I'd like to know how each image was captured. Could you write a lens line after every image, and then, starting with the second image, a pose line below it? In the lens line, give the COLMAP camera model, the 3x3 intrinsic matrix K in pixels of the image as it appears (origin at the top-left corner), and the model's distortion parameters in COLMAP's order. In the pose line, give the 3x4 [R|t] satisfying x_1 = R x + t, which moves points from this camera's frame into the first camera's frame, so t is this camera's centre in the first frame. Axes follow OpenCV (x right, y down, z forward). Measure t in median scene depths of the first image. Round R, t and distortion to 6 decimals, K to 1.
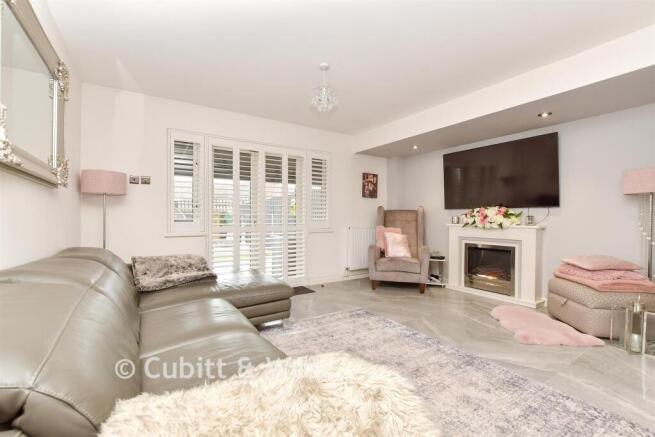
lens RADIAL K [[284.2, 0, 327.0], [0, 284.2, 219.6], [0, 0, 1]] dist [-0.015596, 0.000520]
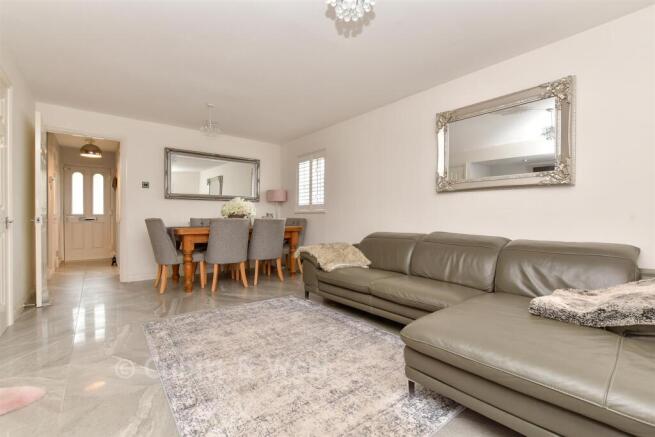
lens RADIAL K [[284.2, 0, 328.3], [0, 284.2, 219.3], [0, 0, 1]] dist [-0.015596, 0.000520]
pose [[-0.993148, -0.002798, -0.116827, 0.138975], [-0.003502, 0.999977, 0.005819, 0.028242], [0.116808, 0.006188, -0.993135, 2.249880]]
